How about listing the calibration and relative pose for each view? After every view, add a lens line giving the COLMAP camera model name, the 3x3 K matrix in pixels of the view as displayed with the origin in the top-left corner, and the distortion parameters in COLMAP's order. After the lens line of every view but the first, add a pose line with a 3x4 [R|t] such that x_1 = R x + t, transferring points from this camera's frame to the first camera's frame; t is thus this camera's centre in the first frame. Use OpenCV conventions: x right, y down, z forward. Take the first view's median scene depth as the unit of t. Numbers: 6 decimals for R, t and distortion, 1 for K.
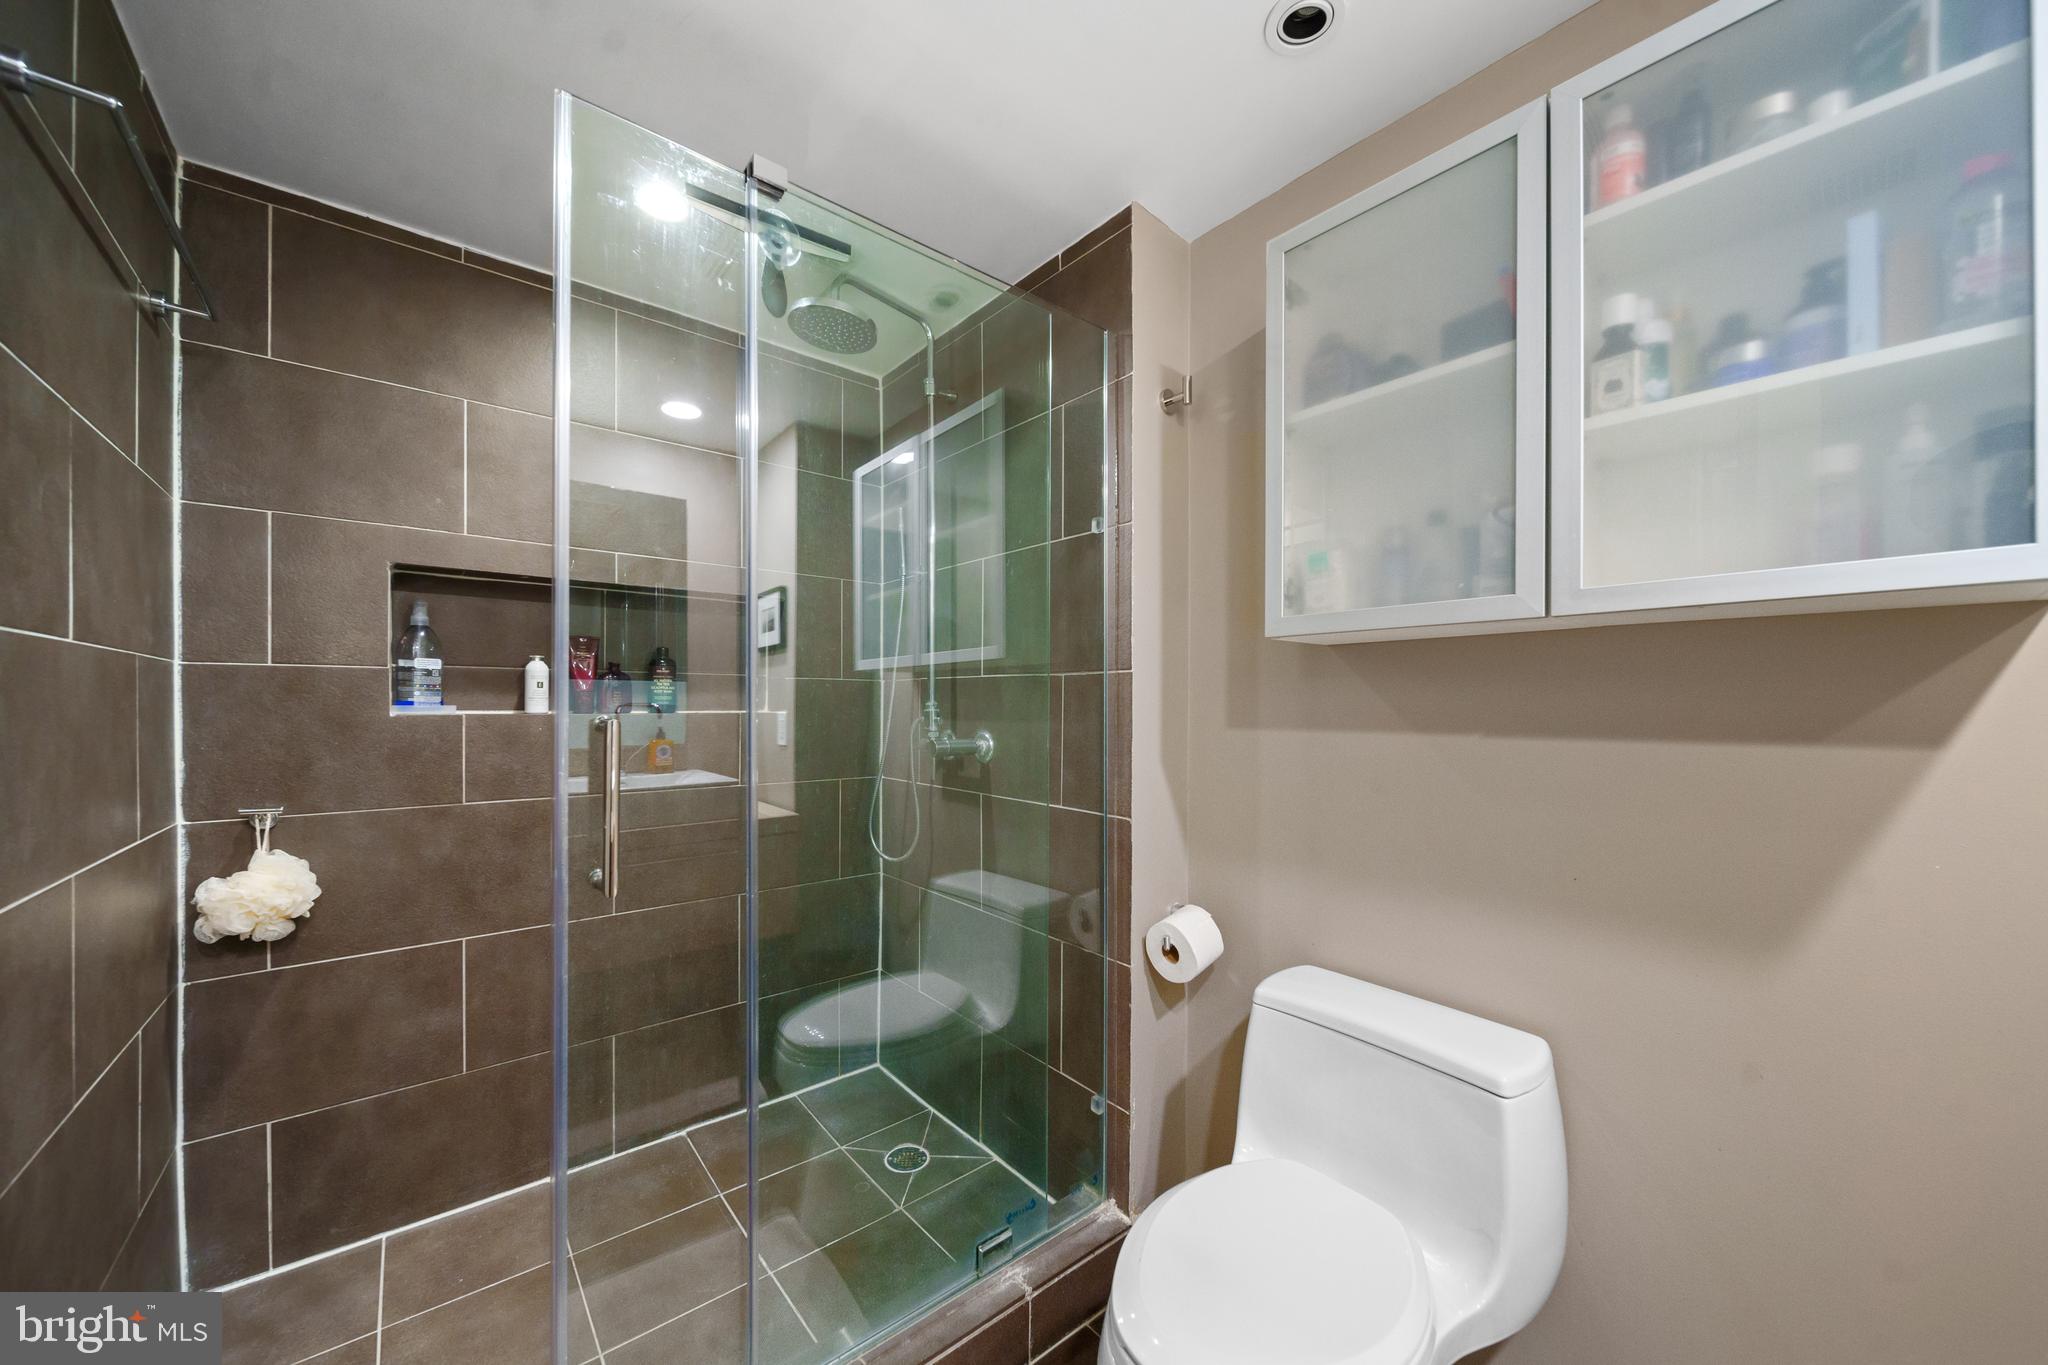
lens RADIAL K [[739.3, 0, 1032.0], [0, 739.3, 703.5], [0, 0, 1]] dist [0.000168, -0.001343]
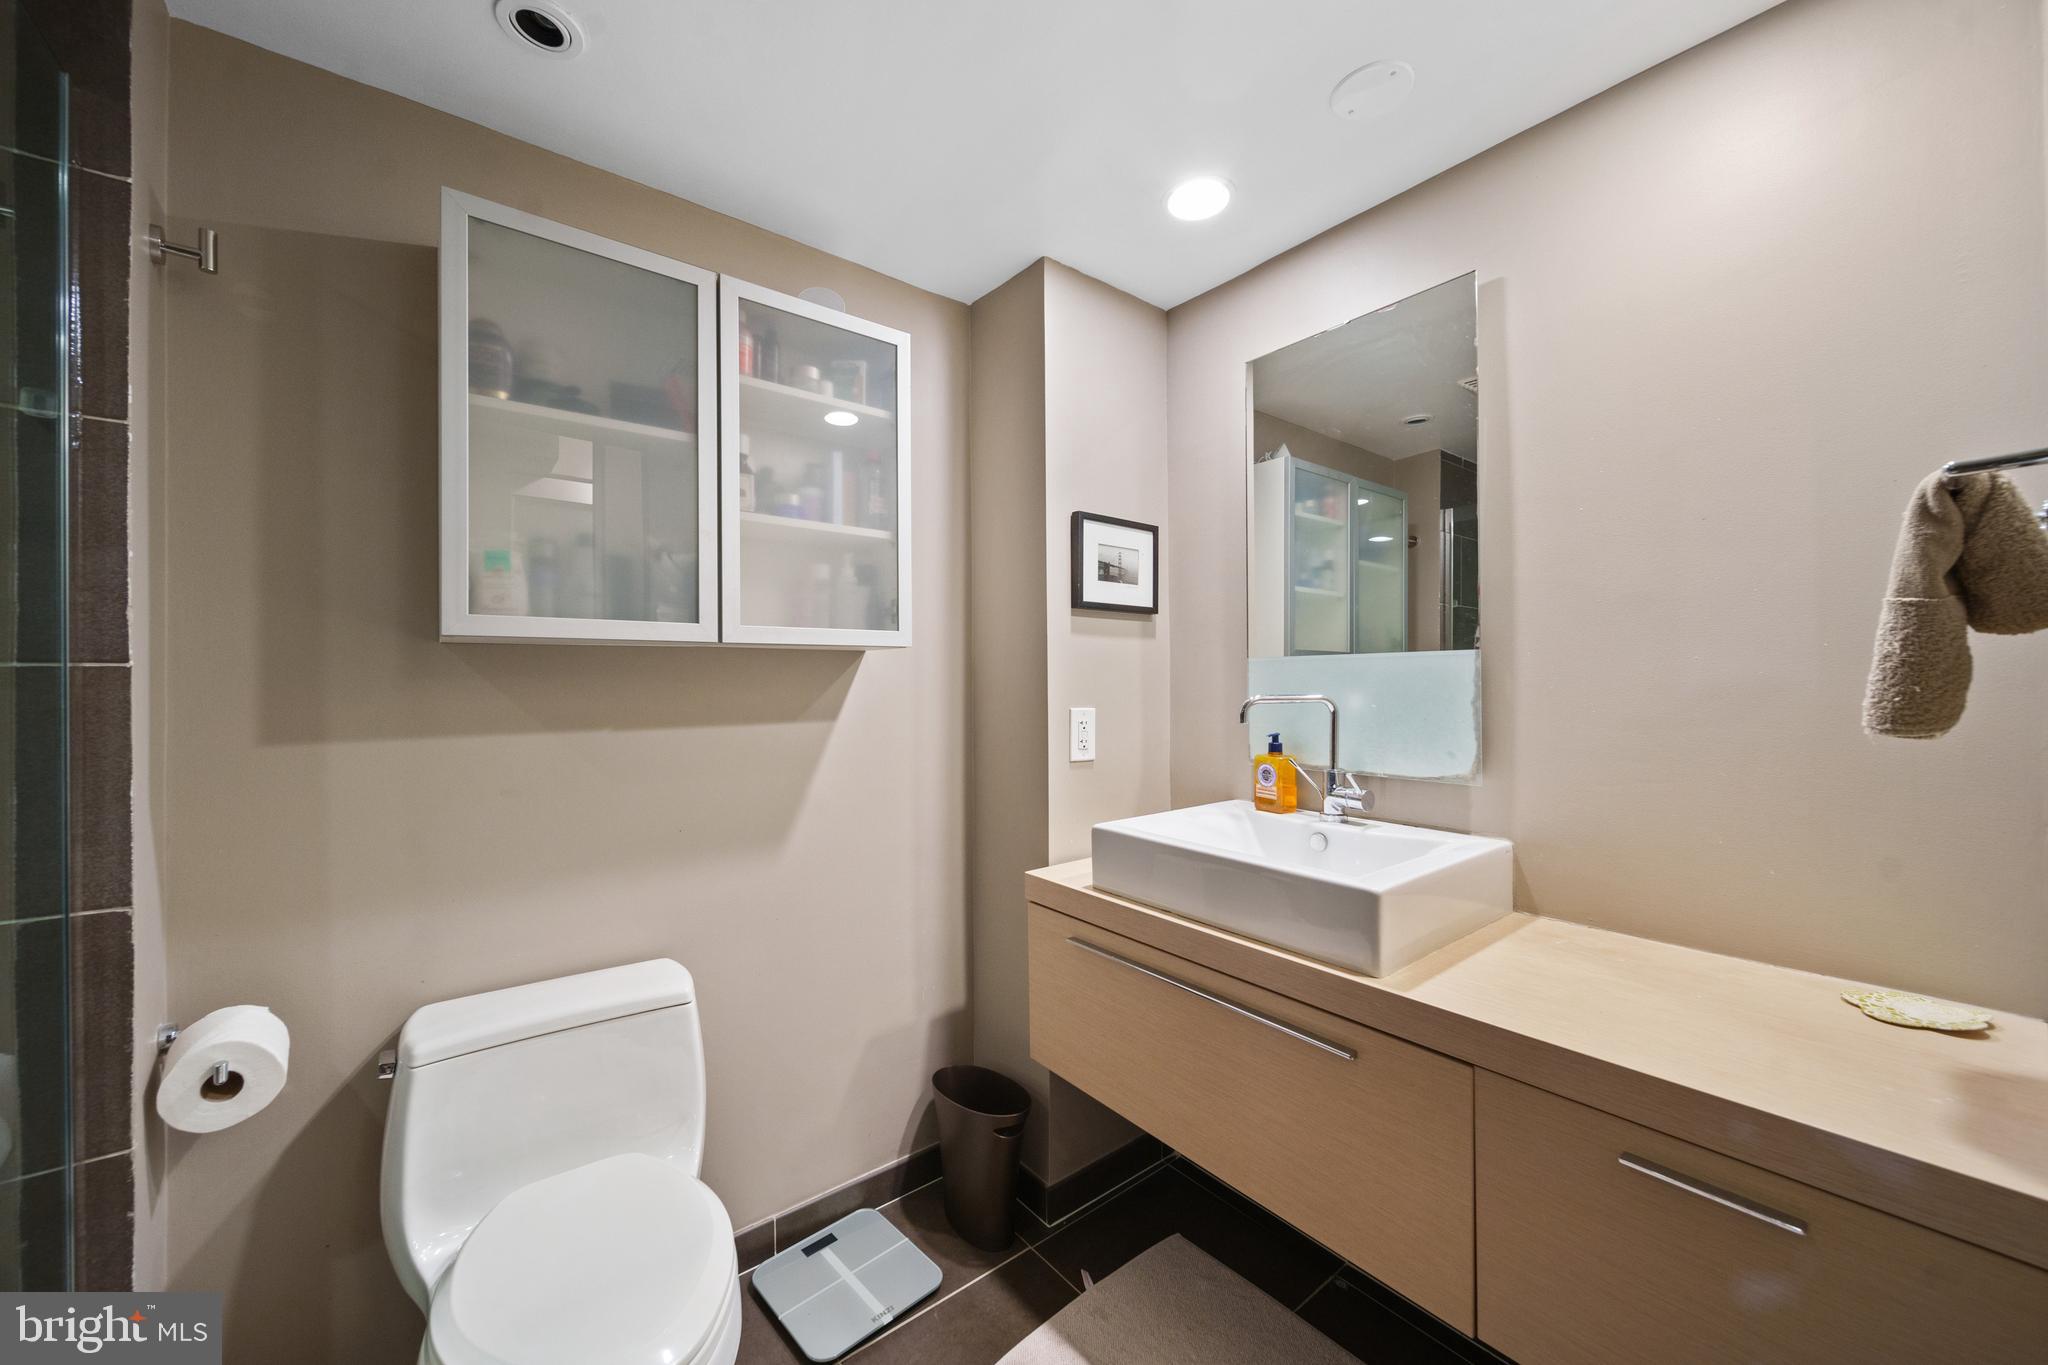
lens RADIAL K [[731.6, 0, 994.8], [0, 731.6, 683.2], [0, 0, 1]] dist [0.000000, -0.000014]
pose [[0.051858, -0.004632, 0.998644, -0.650046], [0.007348, 0.999964, 0.004257, -0.040658], [-0.998627, 0.007118, 0.051891, 0.385477]]
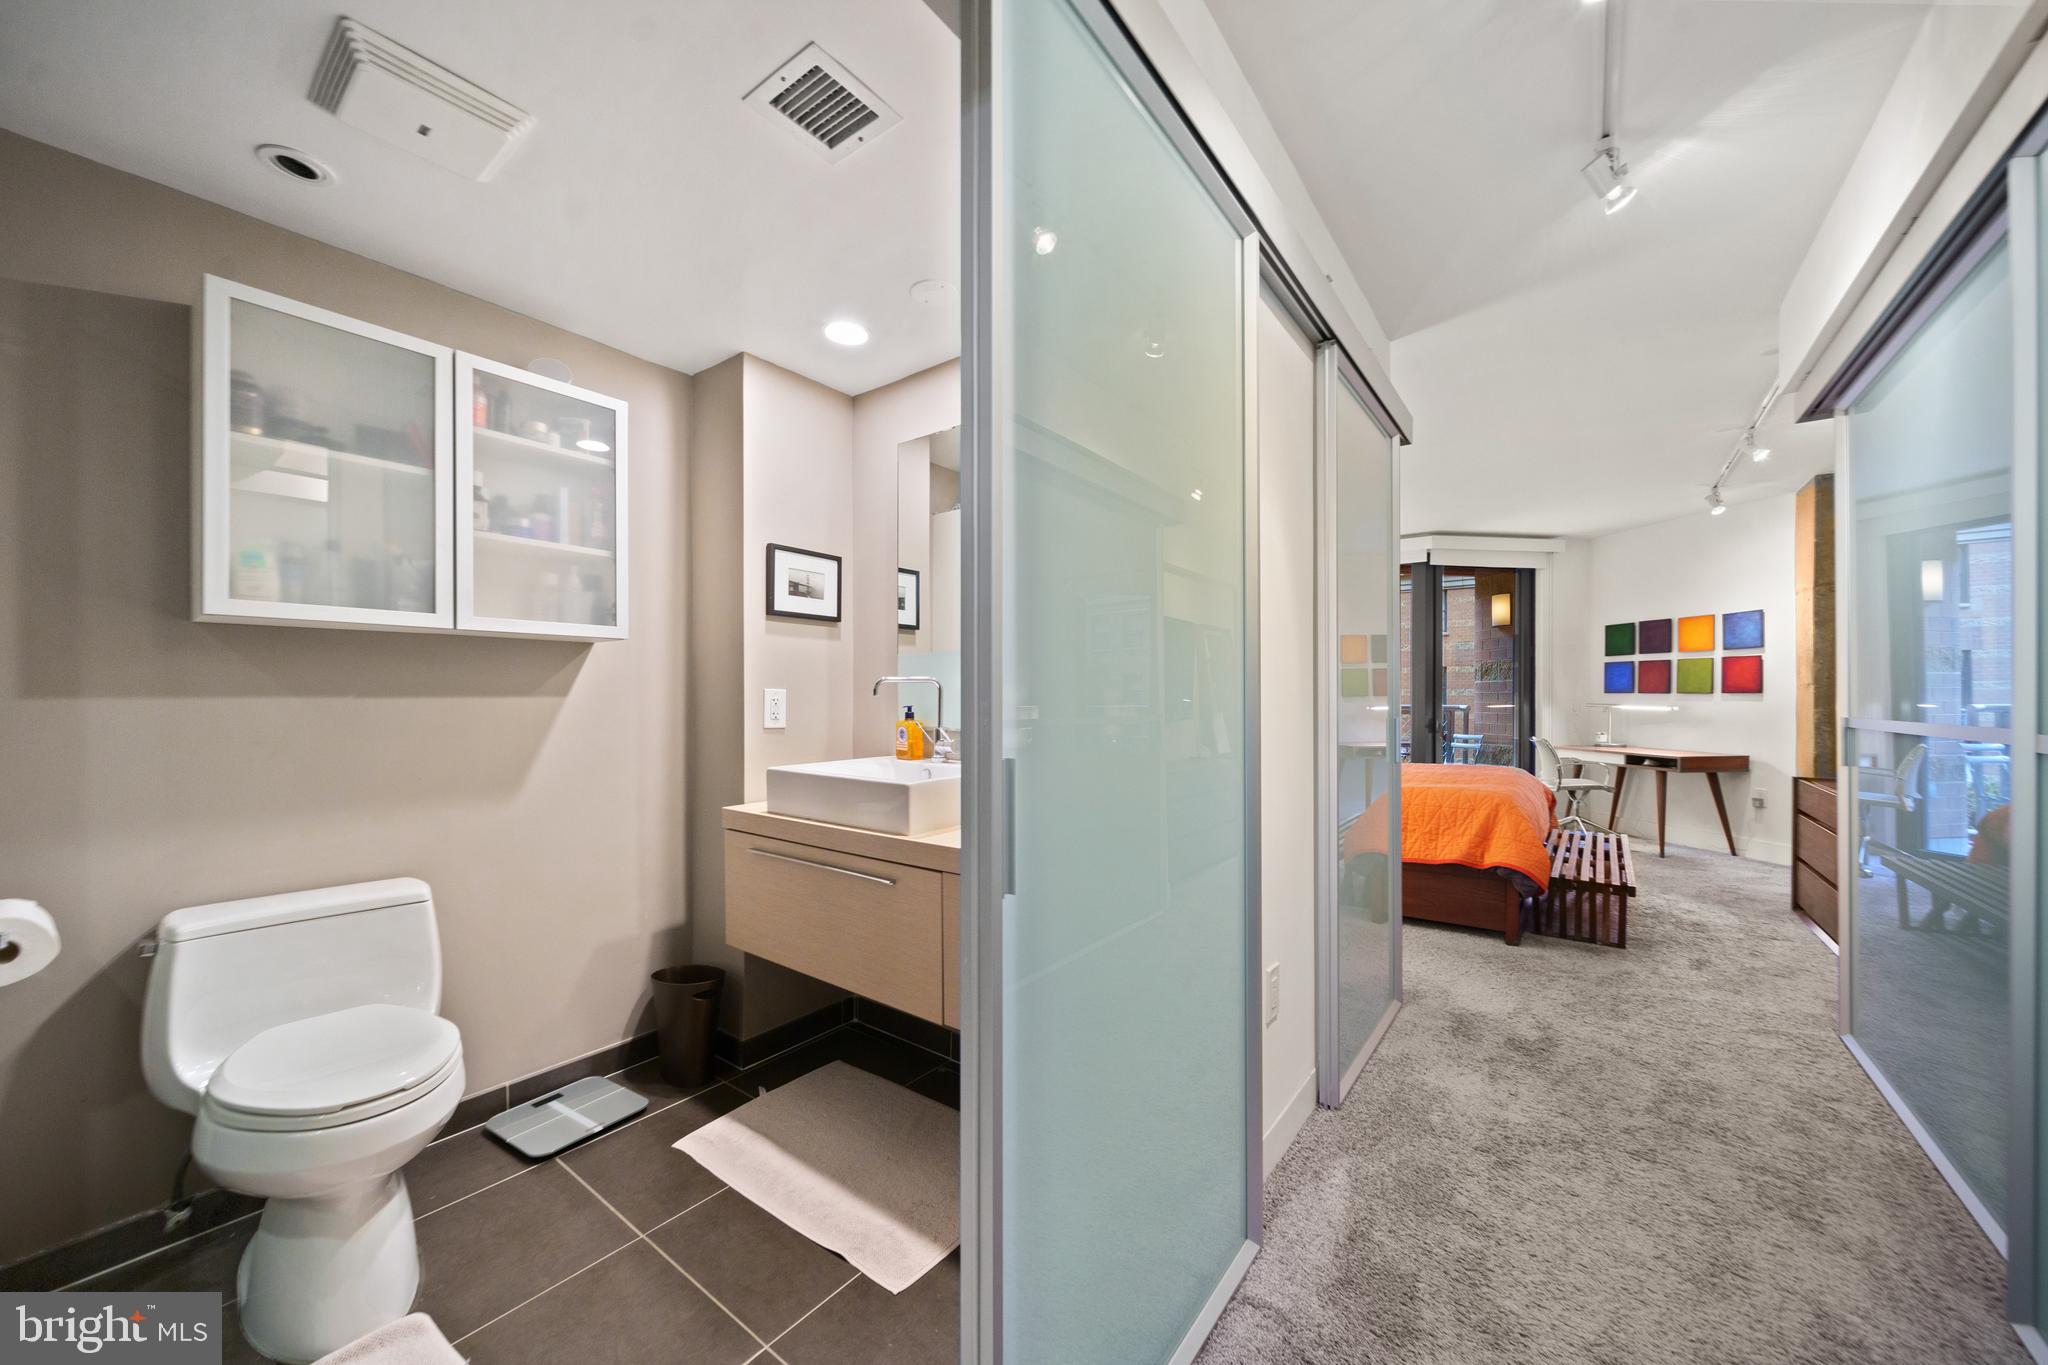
lens RADIAL K [[739.3, 0, 1032.0], [0, 739.3, 703.5], [0, 0, 1]] dist [0.000168, -0.001343]
pose [[-0.220717, -0.004435, 0.975328, -1.404391], [0.004161, 0.999976, 0.005489, 0.064814], [-0.975329, 0.005270, -0.220693, -0.017015]]
